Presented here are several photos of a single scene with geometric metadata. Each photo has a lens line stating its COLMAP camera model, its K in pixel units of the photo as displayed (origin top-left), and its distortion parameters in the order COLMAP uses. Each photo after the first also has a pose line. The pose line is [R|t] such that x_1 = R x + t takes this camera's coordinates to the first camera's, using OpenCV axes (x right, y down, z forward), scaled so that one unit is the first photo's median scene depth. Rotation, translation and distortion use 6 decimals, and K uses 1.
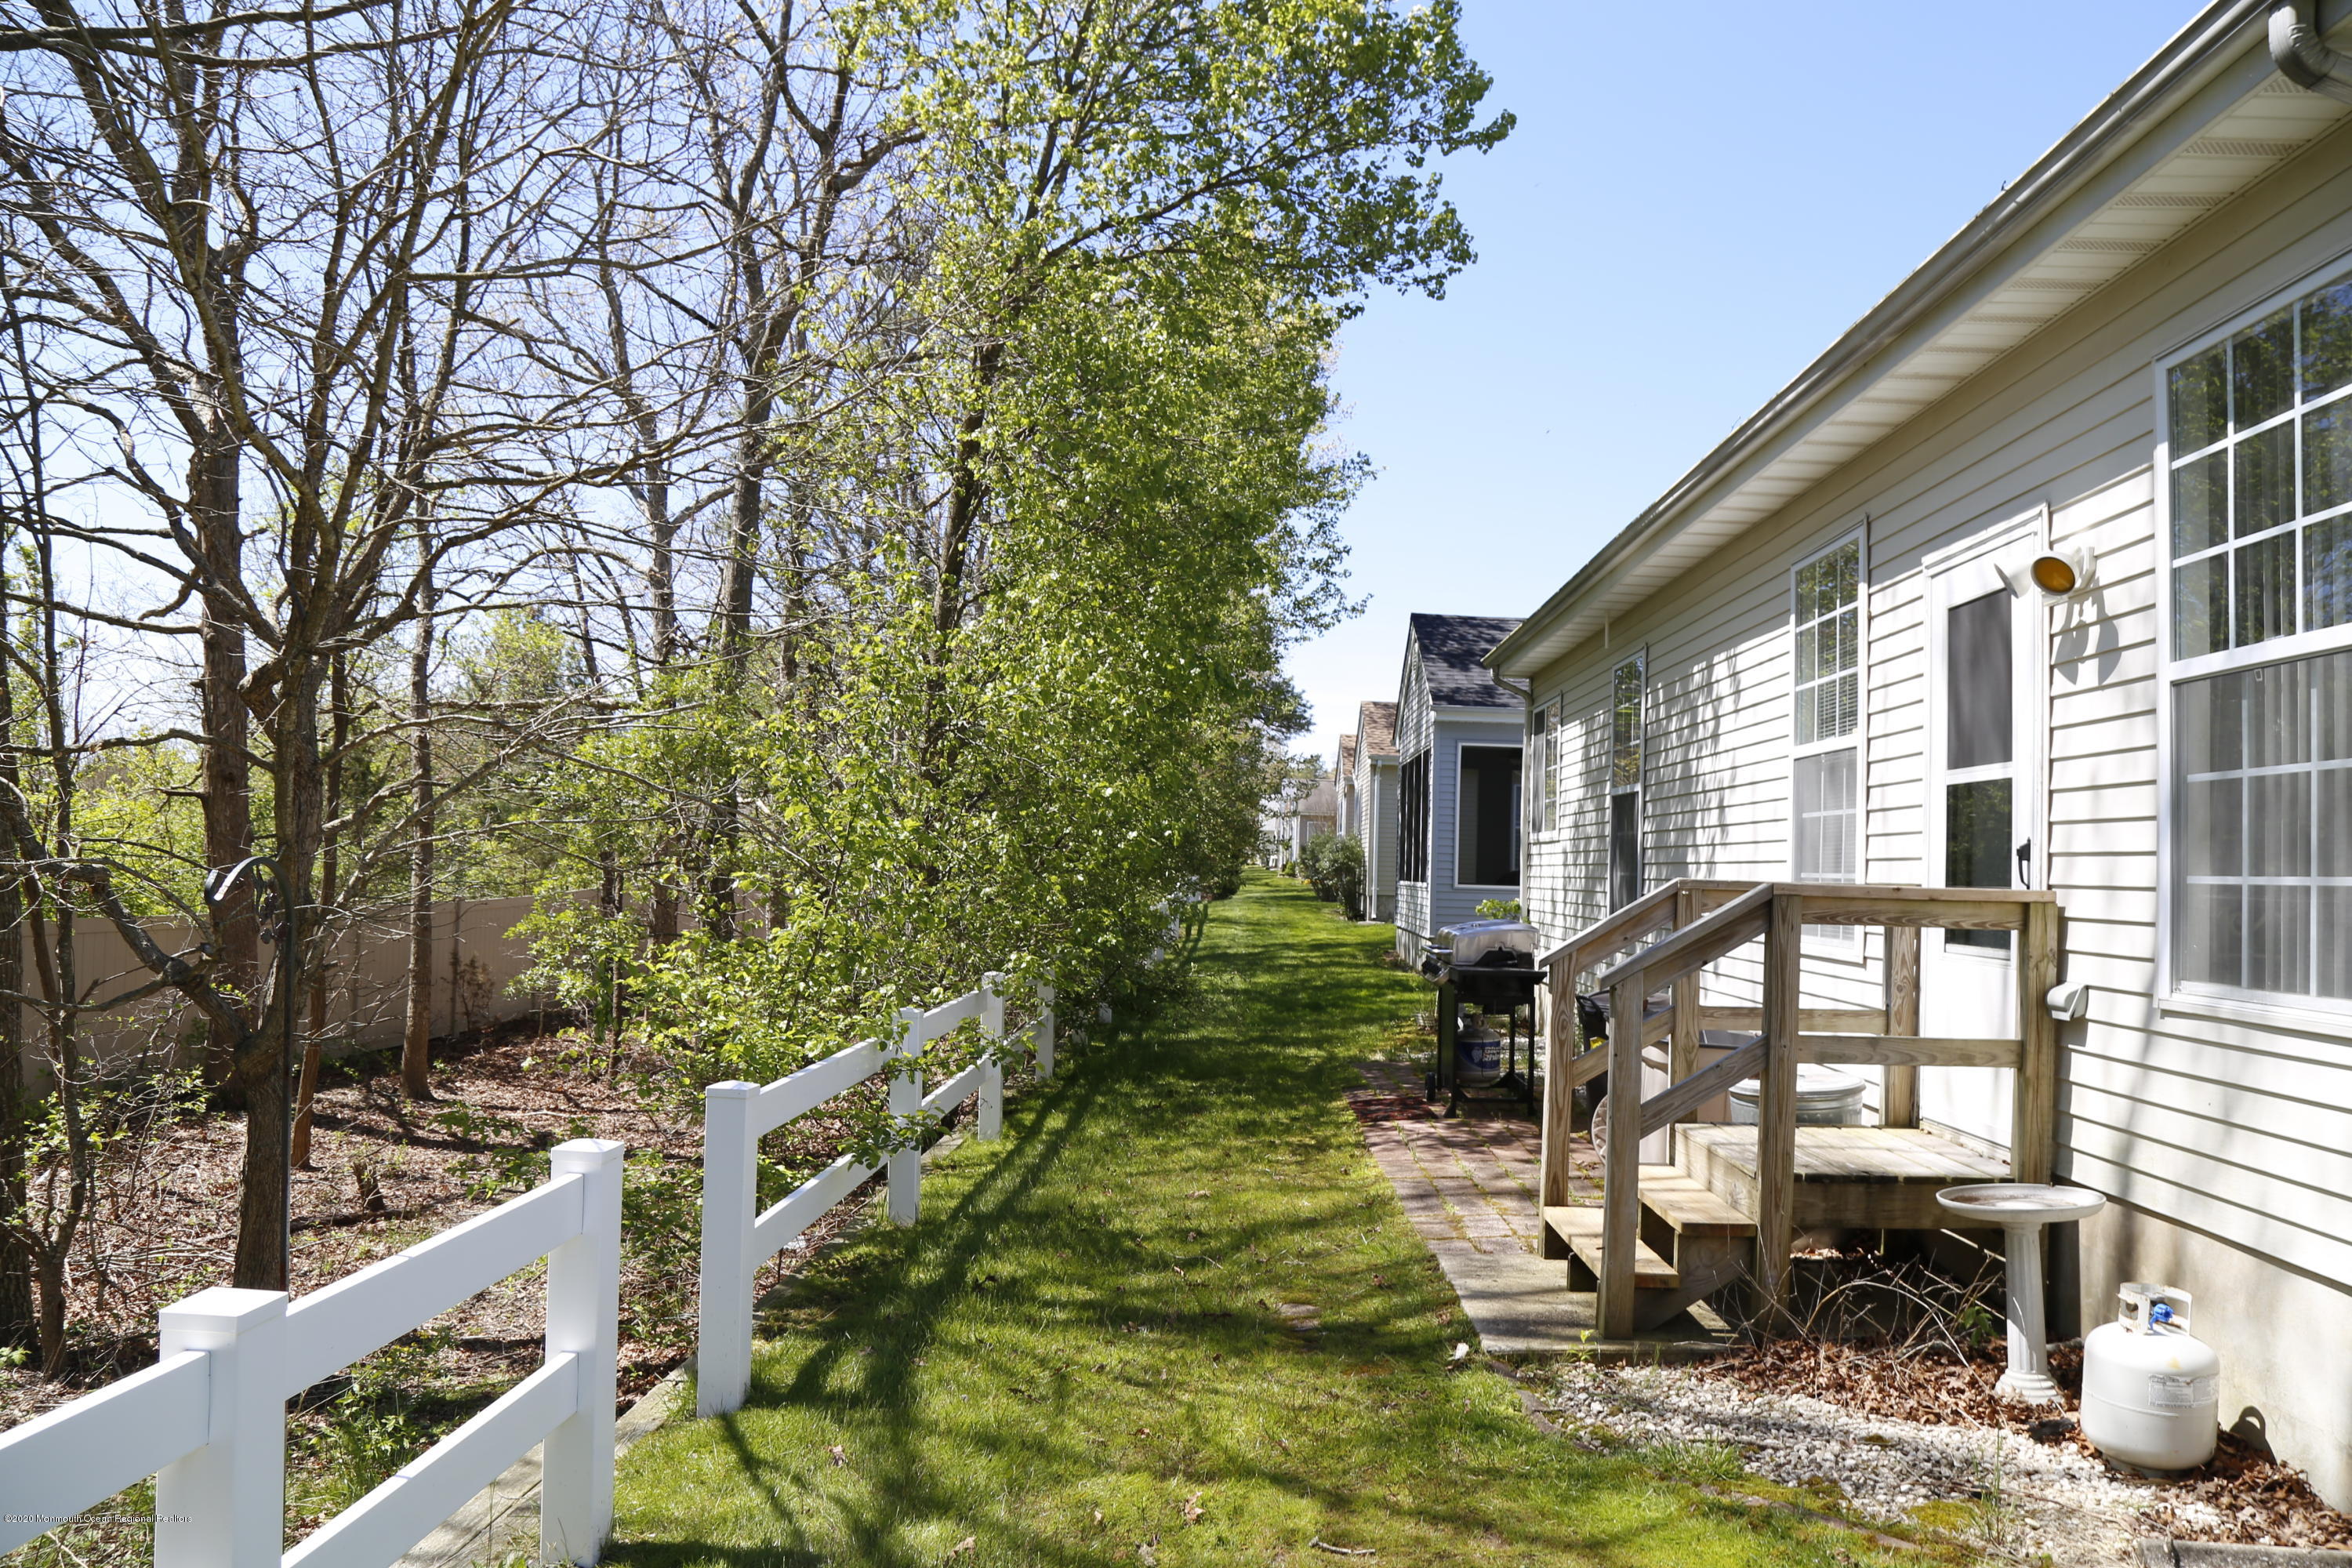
lens RADIAL K [[1640.6, 0, 1160.7], [0, 1640.6, 798.5], [0, 0, 1]] dist [-0.111267, 0.057382]
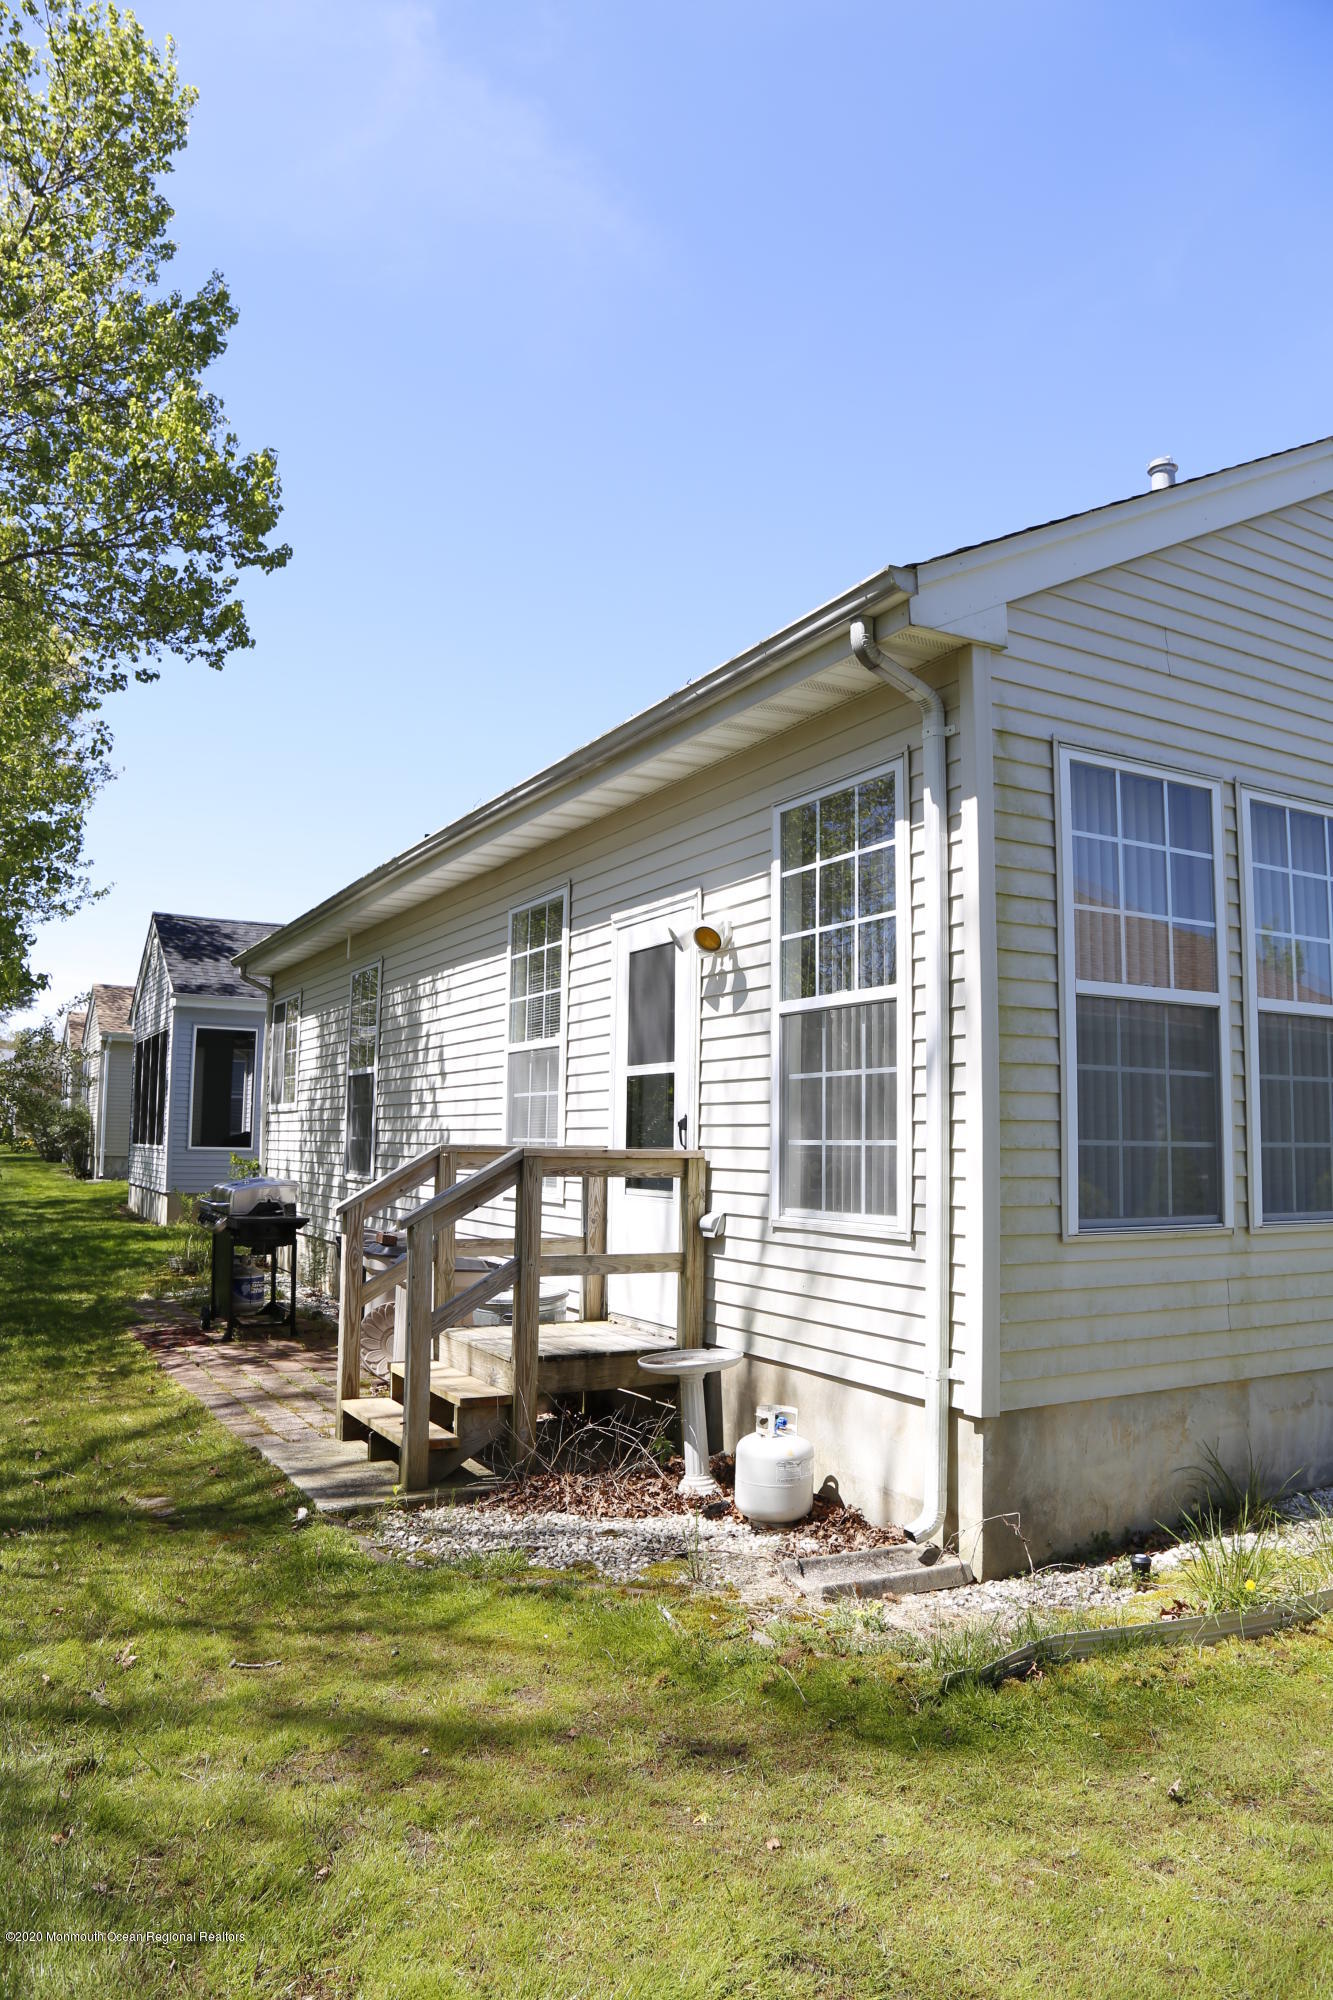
lens RADIAL K [[1395.1, 0, 670.5], [0, 1395.1, 996.8], [0, 0, 1]] dist [-0.111267, 0.057382]
pose [[0.859751, 0.035977, 0.509445, -0.129903], [-0.008878, 0.998418, -0.055525, -0.012081], [-0.510637, 0.043215, 0.858710, -0.103705]]
